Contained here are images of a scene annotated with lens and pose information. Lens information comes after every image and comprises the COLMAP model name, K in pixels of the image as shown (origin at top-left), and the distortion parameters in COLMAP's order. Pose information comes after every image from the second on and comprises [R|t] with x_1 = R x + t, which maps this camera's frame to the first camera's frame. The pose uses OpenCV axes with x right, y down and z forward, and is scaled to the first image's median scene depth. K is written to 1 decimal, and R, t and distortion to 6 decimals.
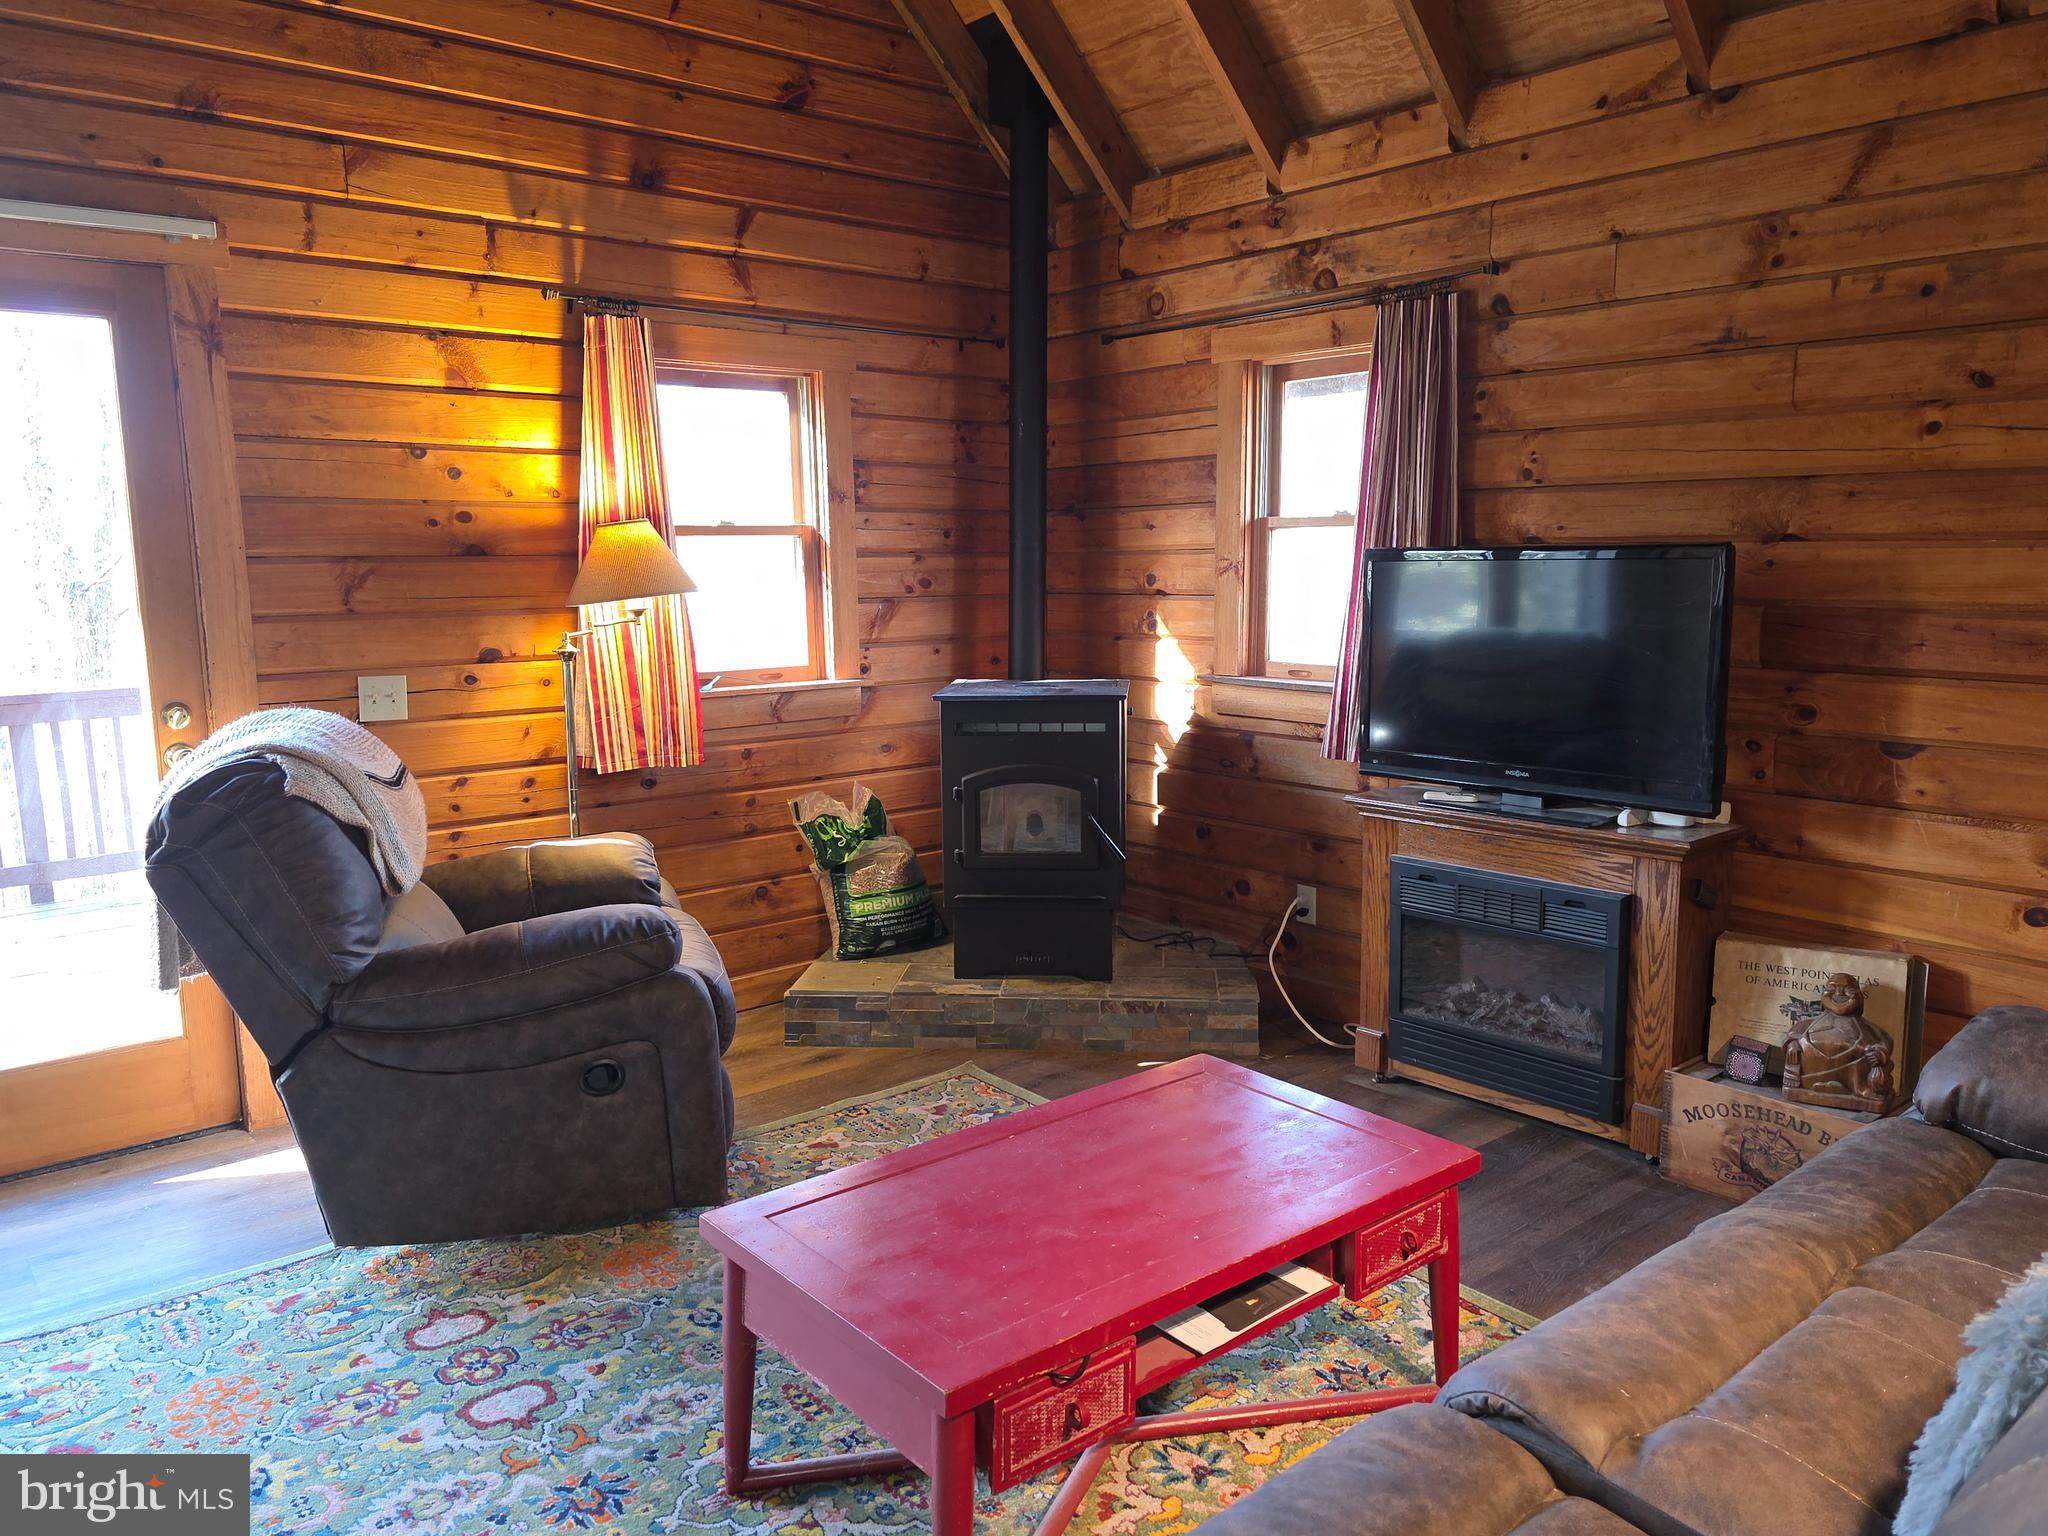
lens RADIAL K [[1469.9, 0, 1021.2], [0, 1469.9, 771.9], [0, 0, 1]] dist [0.033728, -0.027995]
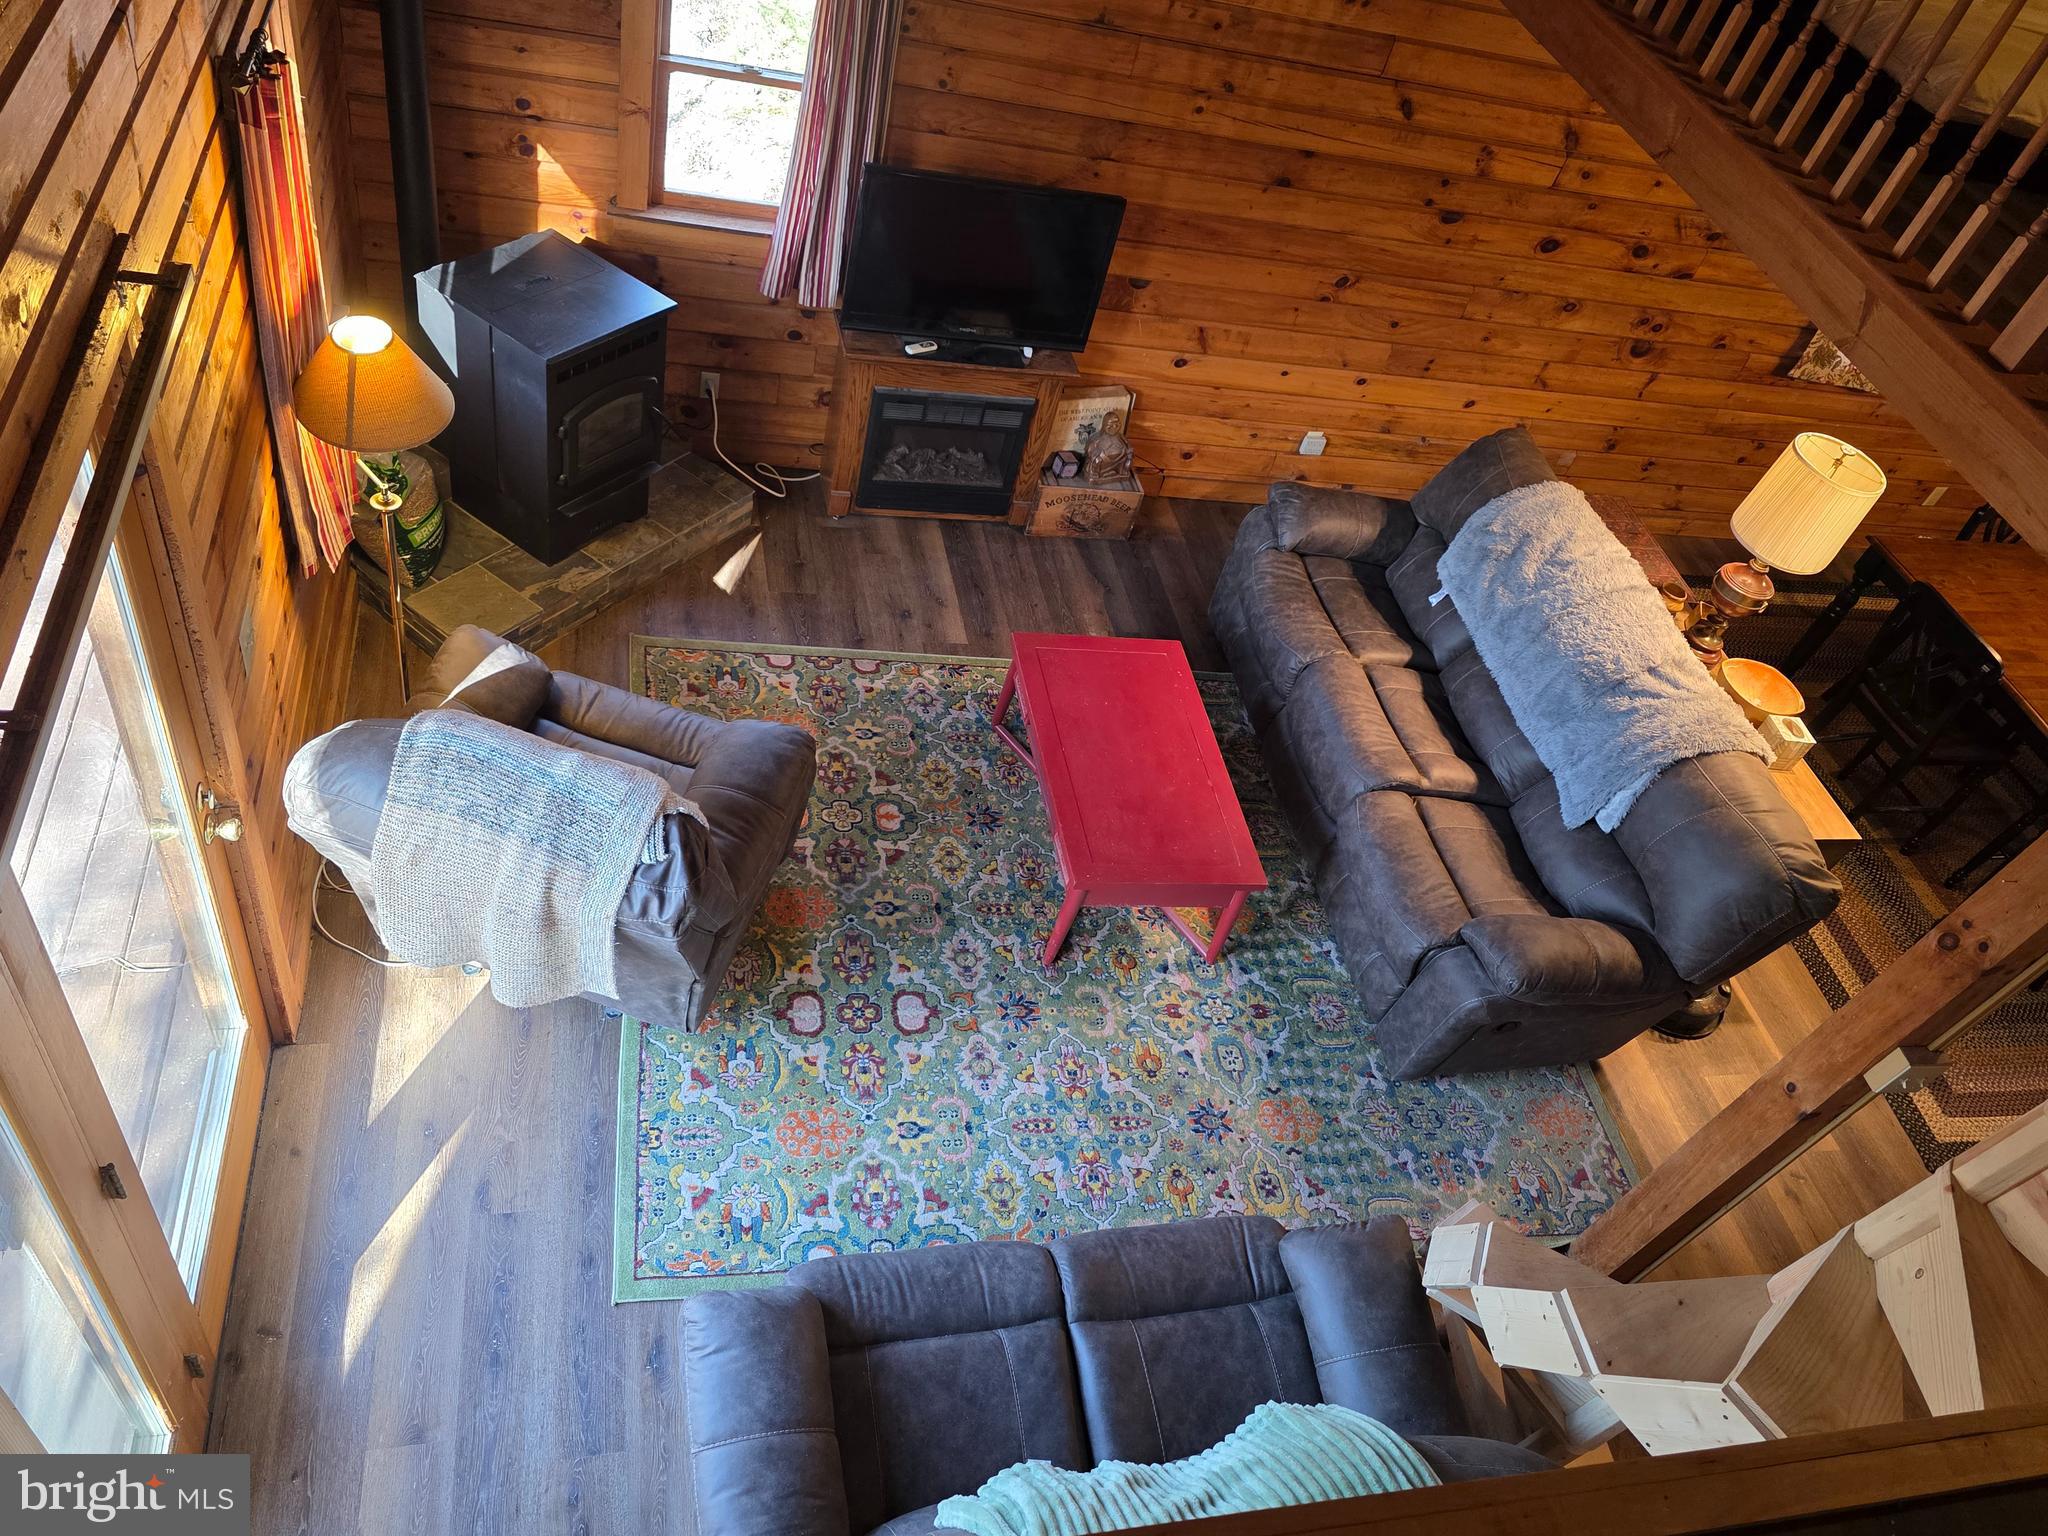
lens RADIAL K [[1432.0, 0, 1017.8], [0, 1432.0, 769.5], [0, 0, 1]] dist [0.054275, -0.036328]
pose [[0.477599, -0.542866, 0.690794, -0.818708], [-0.100248, 0.747457, 0.656703, -0.576628], [-0.872840, -0.382891, 0.302563, 0.304685]]
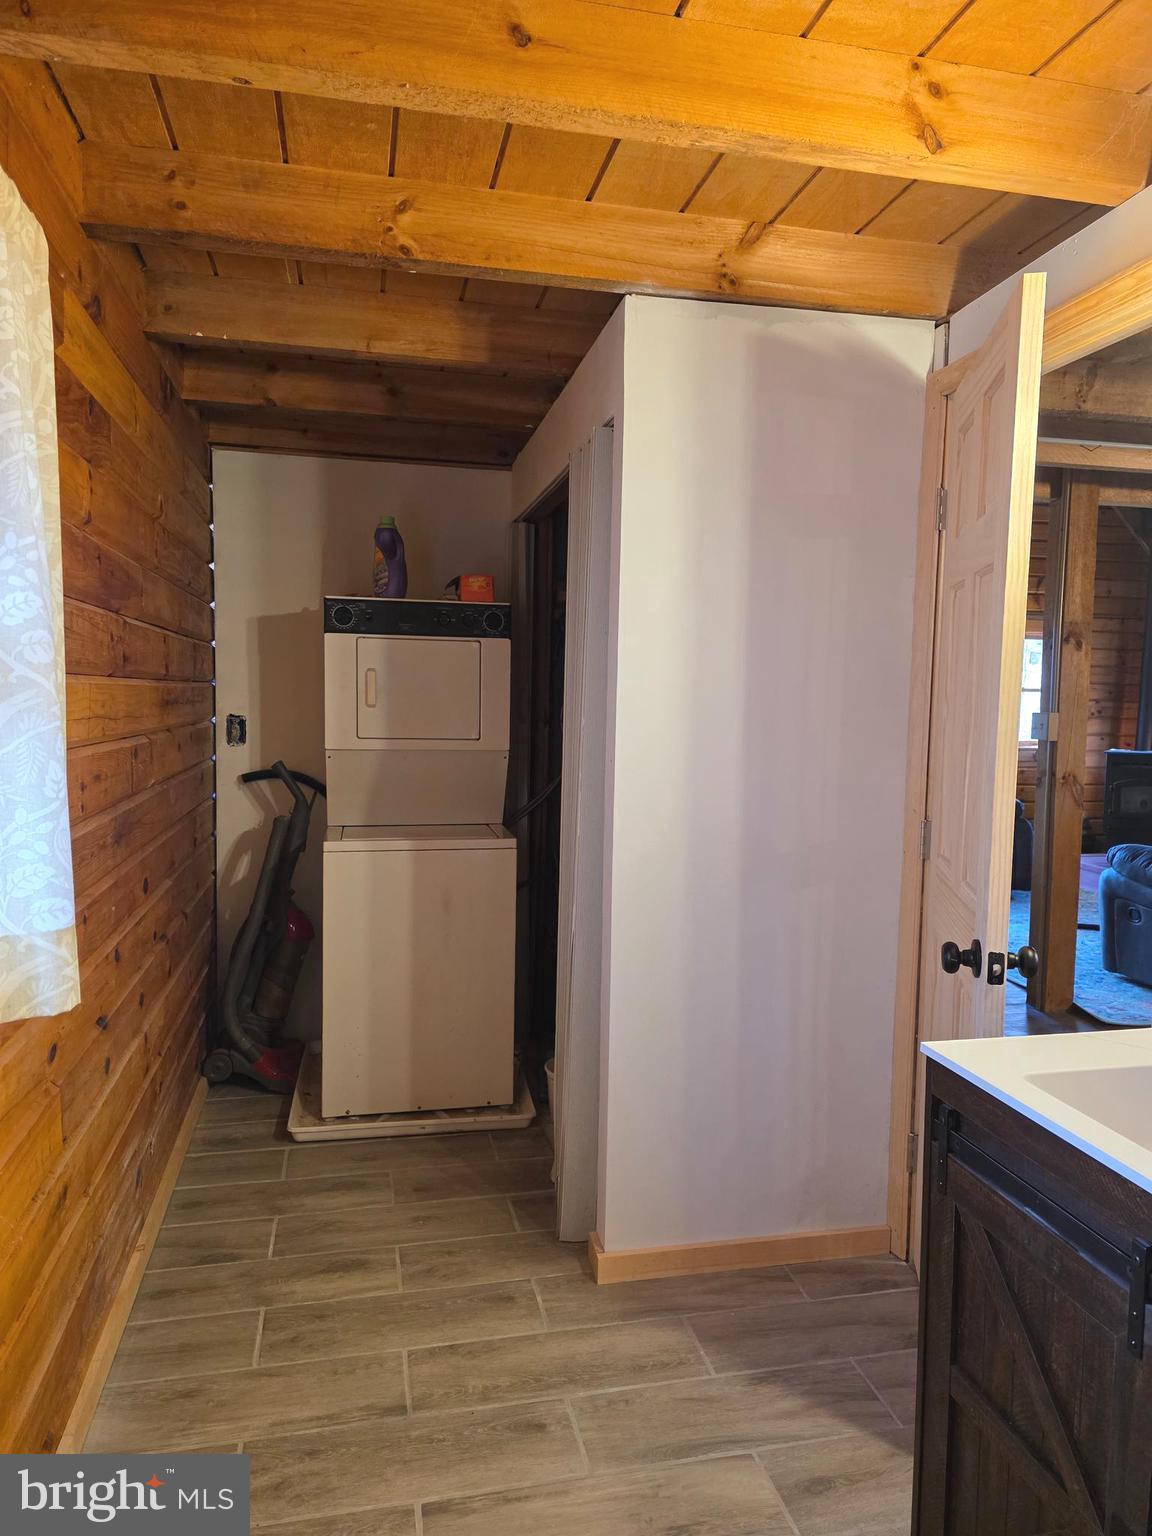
lens RADIAL K [[1045.4, 0, 572.2], [0, 1045.4, 767.1], [0, 0, 1]] dist [0.077195, -0.069650]
pose [[0.890800, 0.067439, -0.449364, -0.057784], [-0.101928, 0.993380, -0.052975, 0.195711], [0.442817, 0.092993, 0.891777, -1.290382]]
